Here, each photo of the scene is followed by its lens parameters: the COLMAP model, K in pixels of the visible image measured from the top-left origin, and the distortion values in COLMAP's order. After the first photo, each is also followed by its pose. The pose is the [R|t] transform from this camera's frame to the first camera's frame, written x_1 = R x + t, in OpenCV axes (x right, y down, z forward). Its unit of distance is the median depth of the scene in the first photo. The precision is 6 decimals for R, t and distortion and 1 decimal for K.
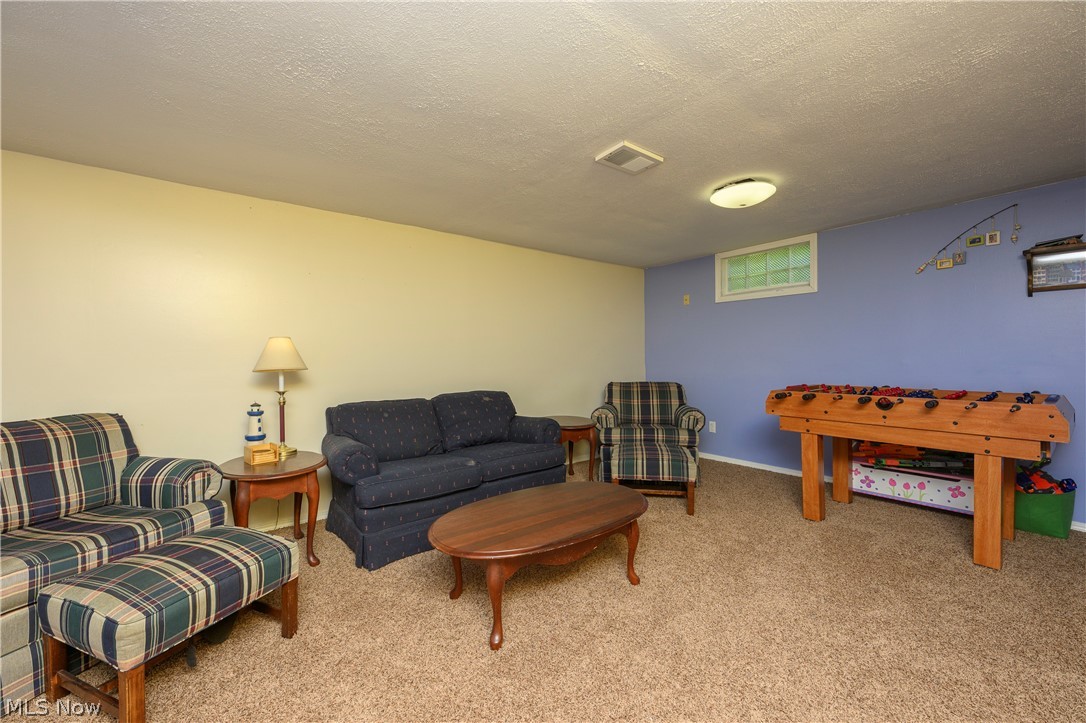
lens RADIAL K [[429.8, 0, 539.9], [0, 429.8, 358.9], [0, 0, 1]] dist [-0.000256, 0.000720]
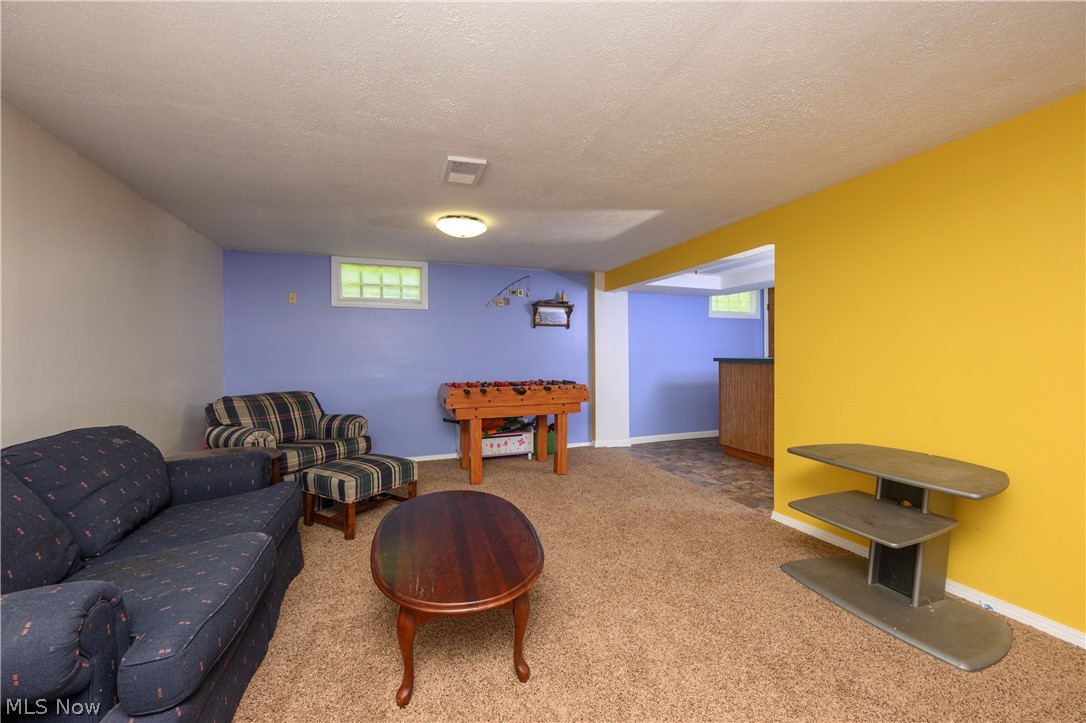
lens RADIAL K [[429.8, 0, 539.9], [0, 429.8, 359.8], [0, 0, 1]] dist [-0.000256, 0.000720]
pose [[0.303423, 0.001318, 0.952855, -0.585184], [0.009272, 0.999948, -0.004336, -0.001722], [-0.952811, 0.010151, 0.303395, 0.411271]]
